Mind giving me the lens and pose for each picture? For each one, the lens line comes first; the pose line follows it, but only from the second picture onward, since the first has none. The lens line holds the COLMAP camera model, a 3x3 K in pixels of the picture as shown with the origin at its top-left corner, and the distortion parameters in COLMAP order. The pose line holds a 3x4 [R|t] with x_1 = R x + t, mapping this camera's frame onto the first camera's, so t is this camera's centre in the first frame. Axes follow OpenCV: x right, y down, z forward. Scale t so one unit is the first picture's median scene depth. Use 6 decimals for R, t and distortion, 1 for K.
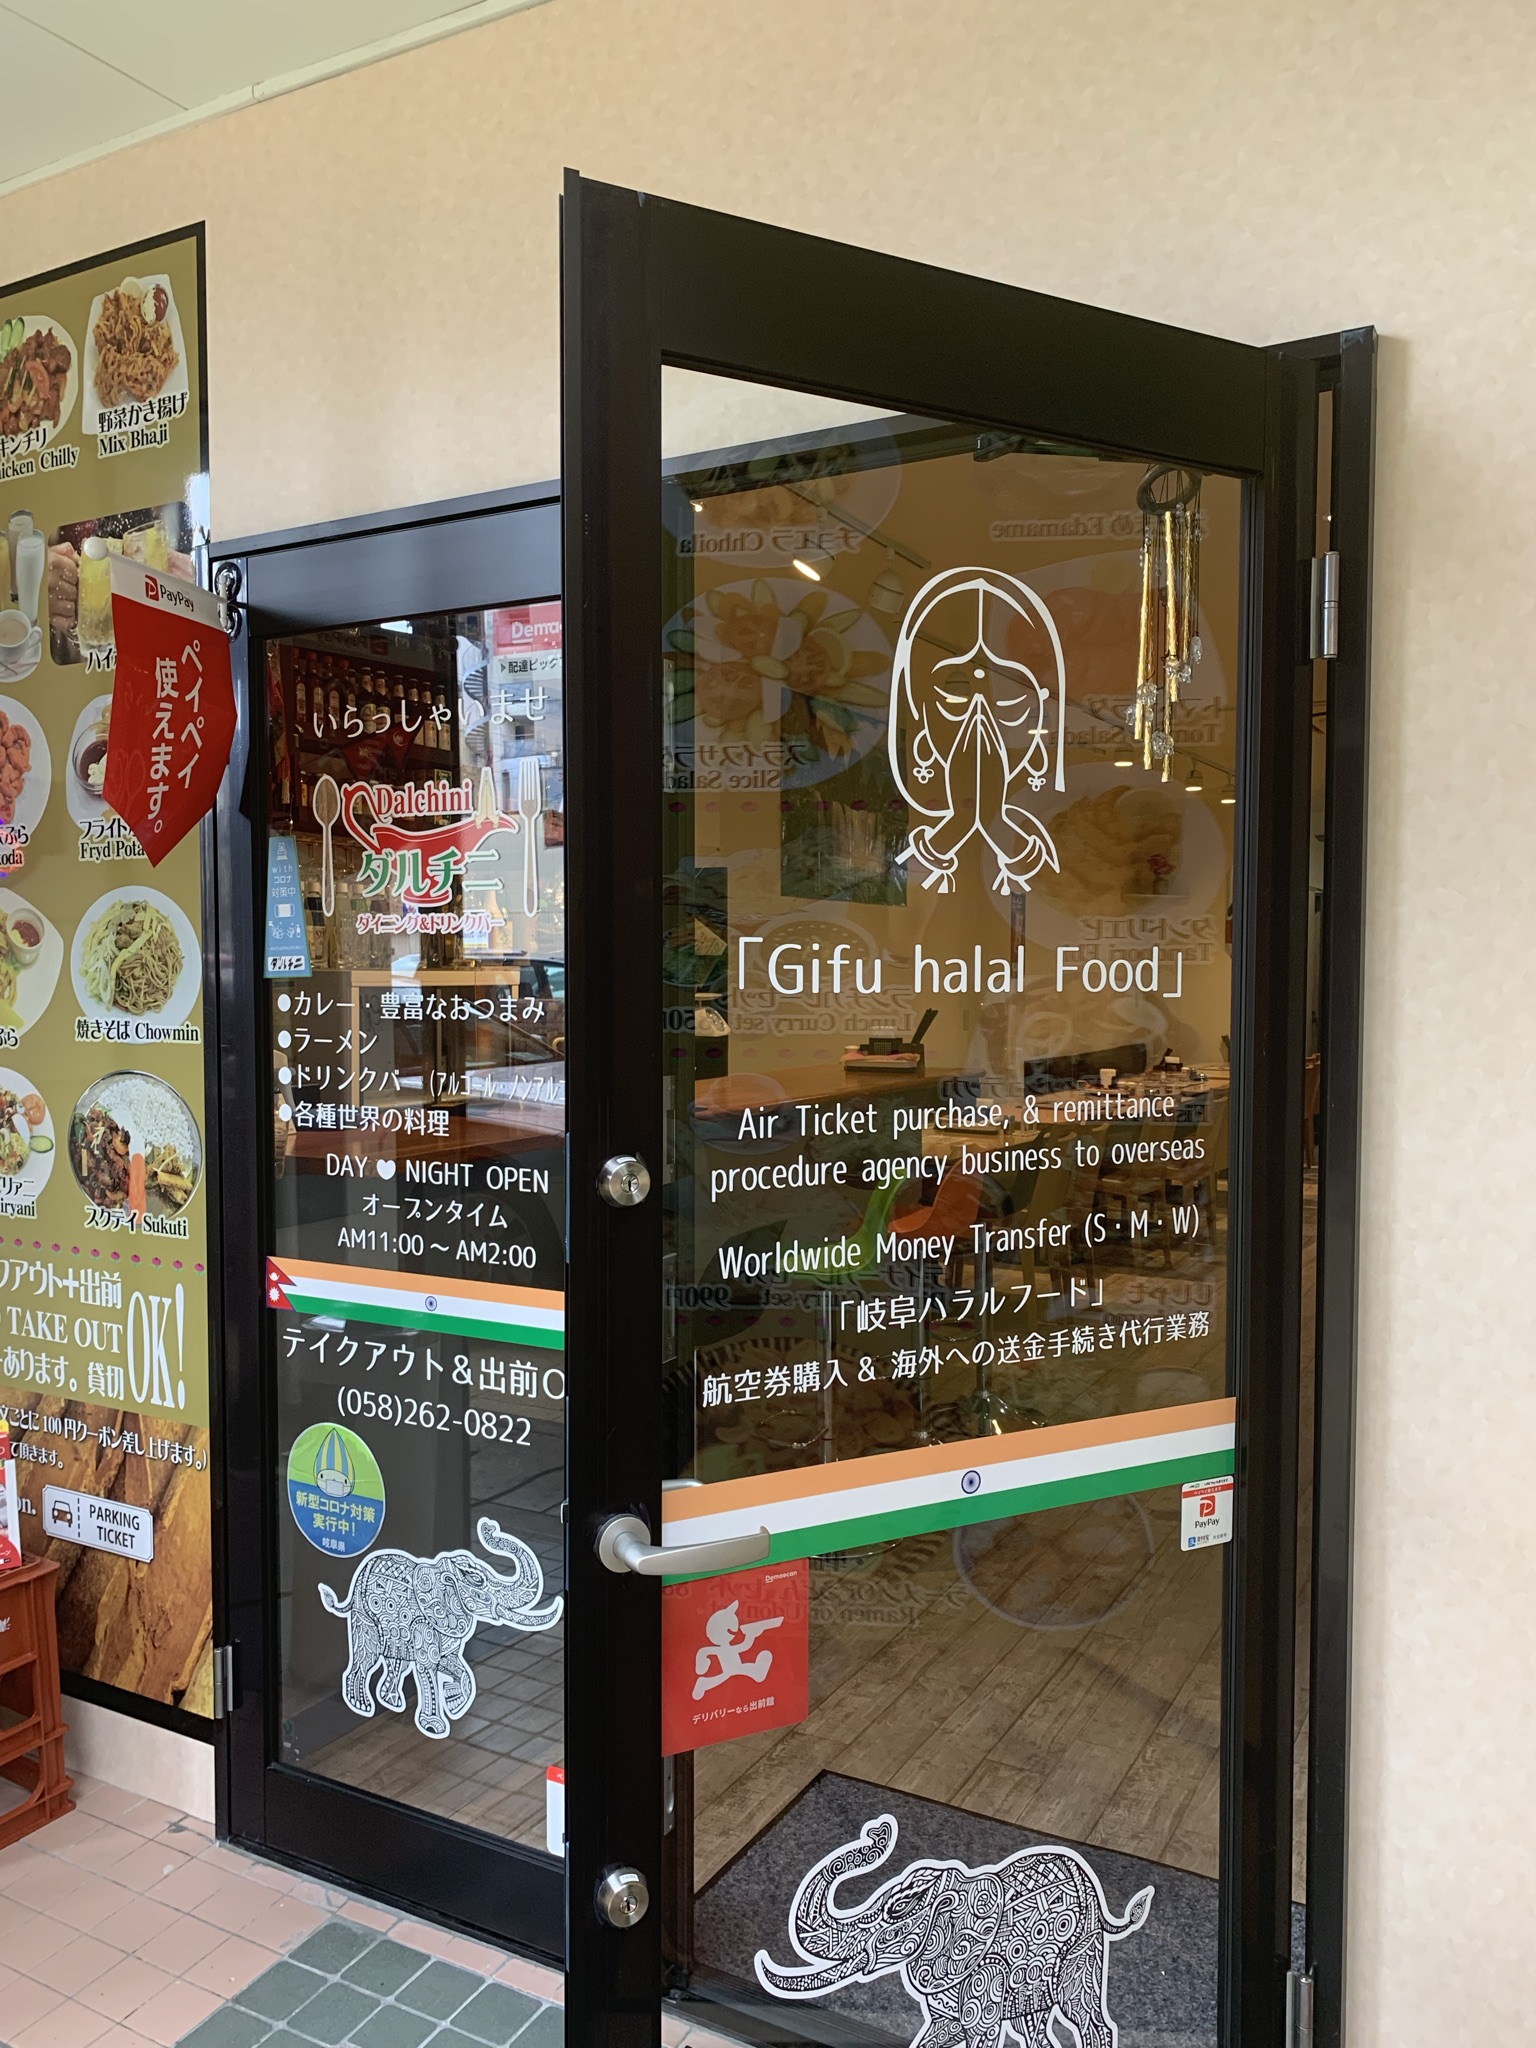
lens RADIAL K [[1561.1, 0, 766.7], [0, 1561.1, 1025.0], [0, 0, 1]] dist [0.012669, 0.003007]
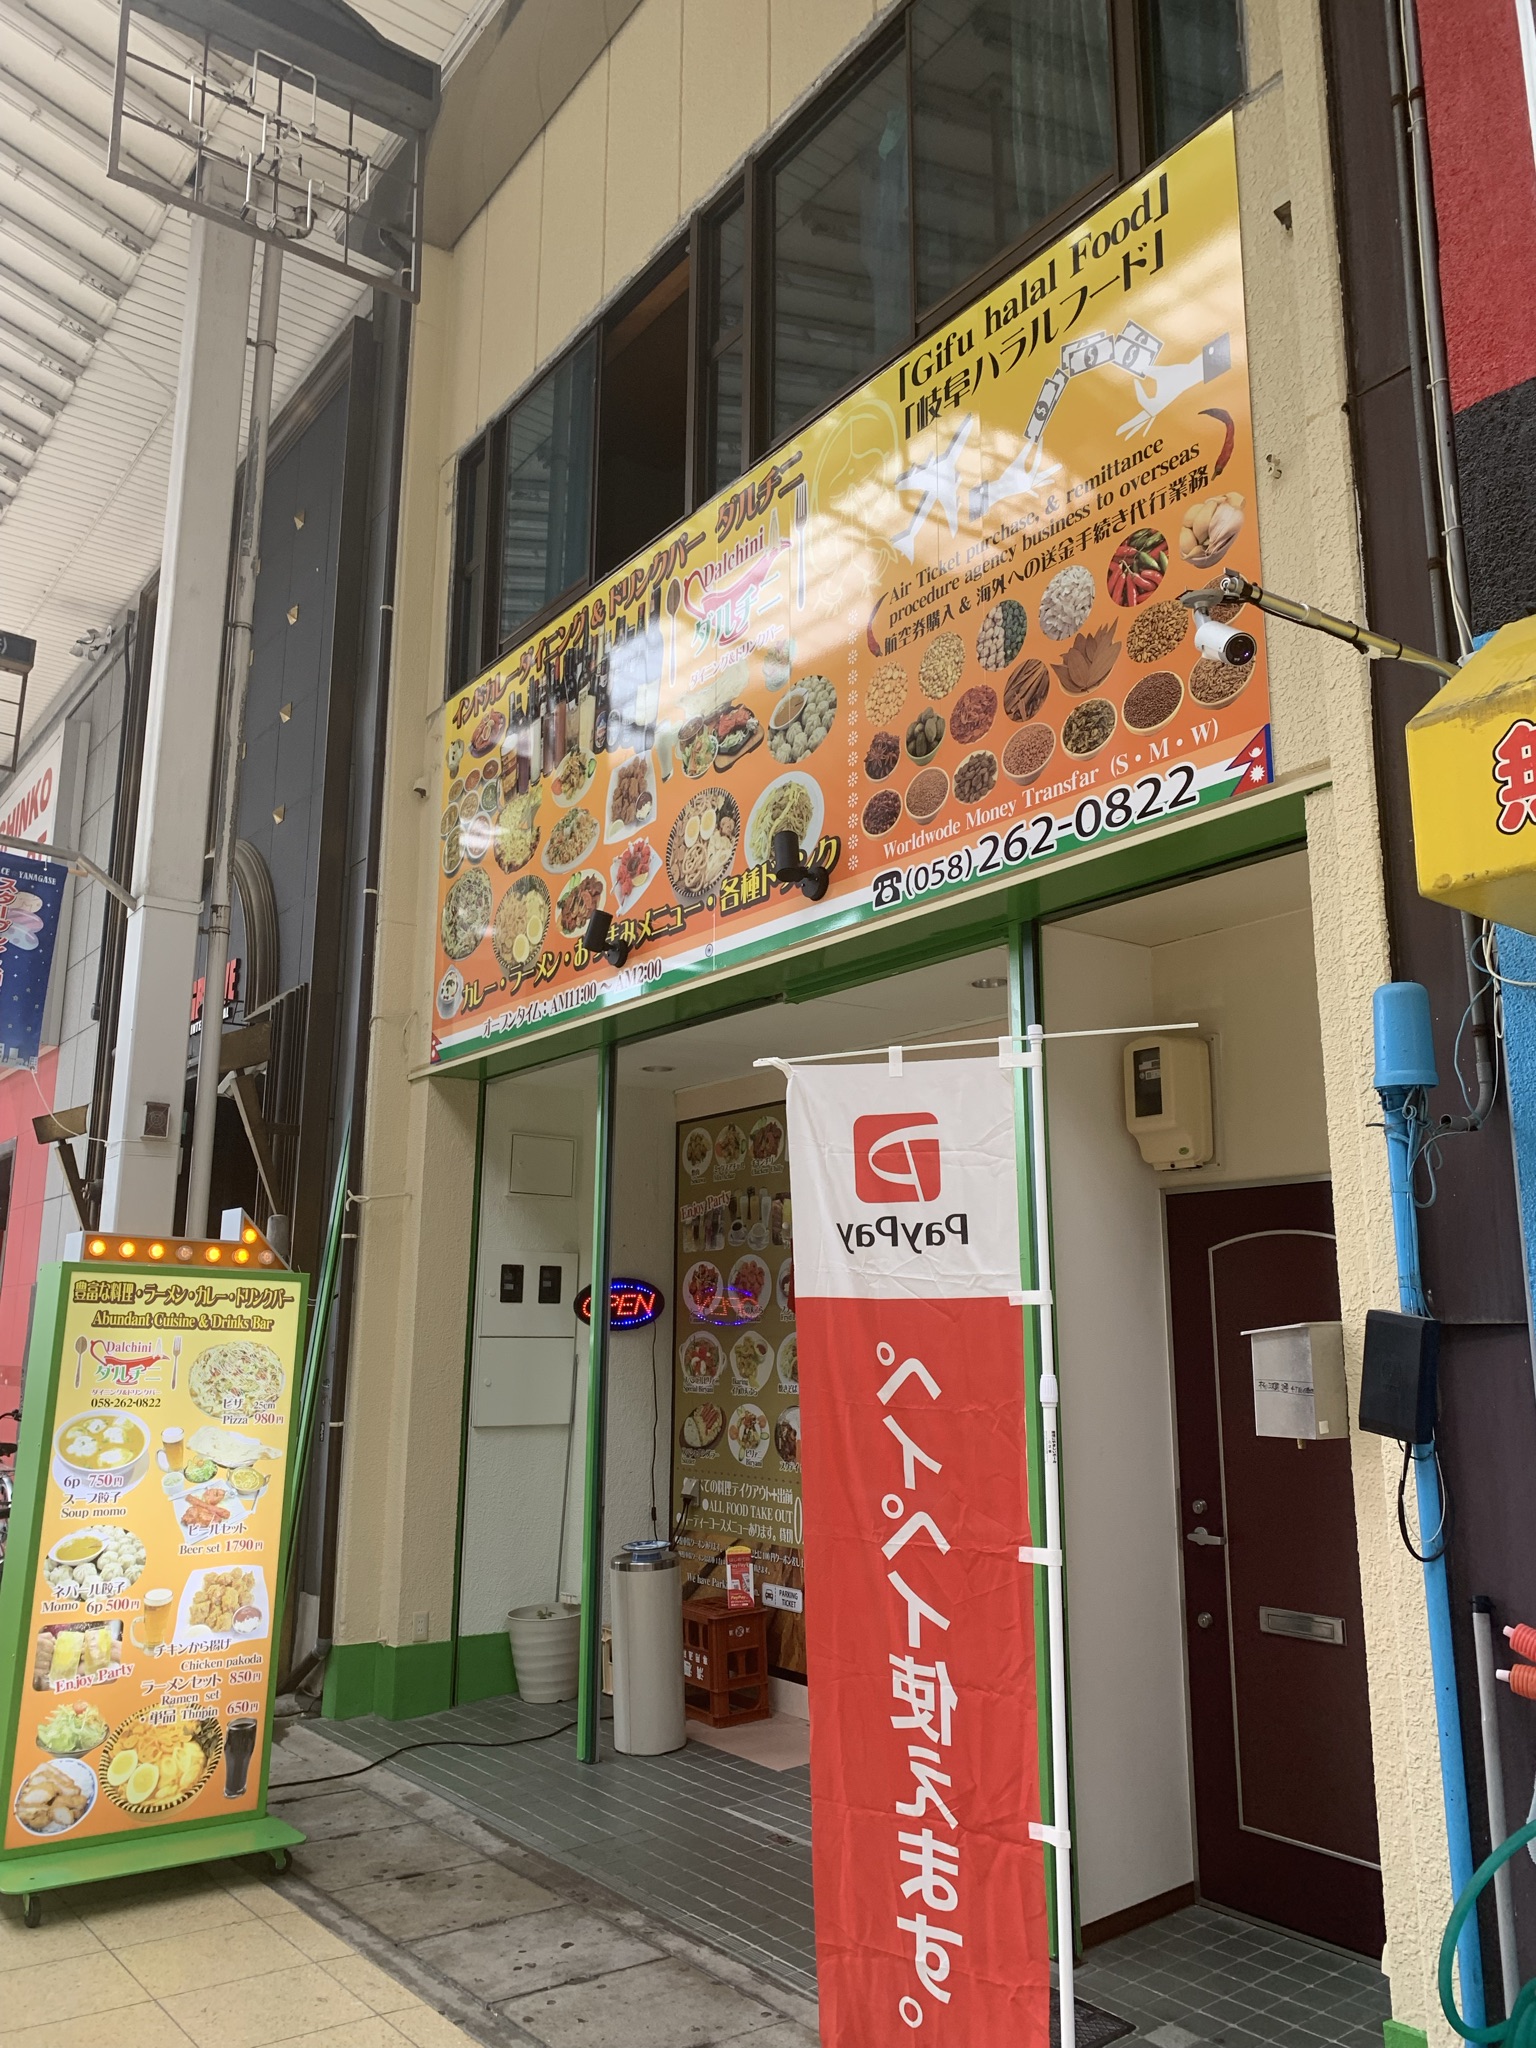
lens RADIAL K [[1561.1, 0, 767.1], [0, 1561.1, 1020.2], [0, 0, 1]] dist [0.012669, 0.003007]
pose [[0.908083, -0.079990, -0.411081, 0.619091], [-0.022083, 0.971078, -0.237738, 0.024810], [0.418208, 0.224964, 0.880053, -1.343758]]
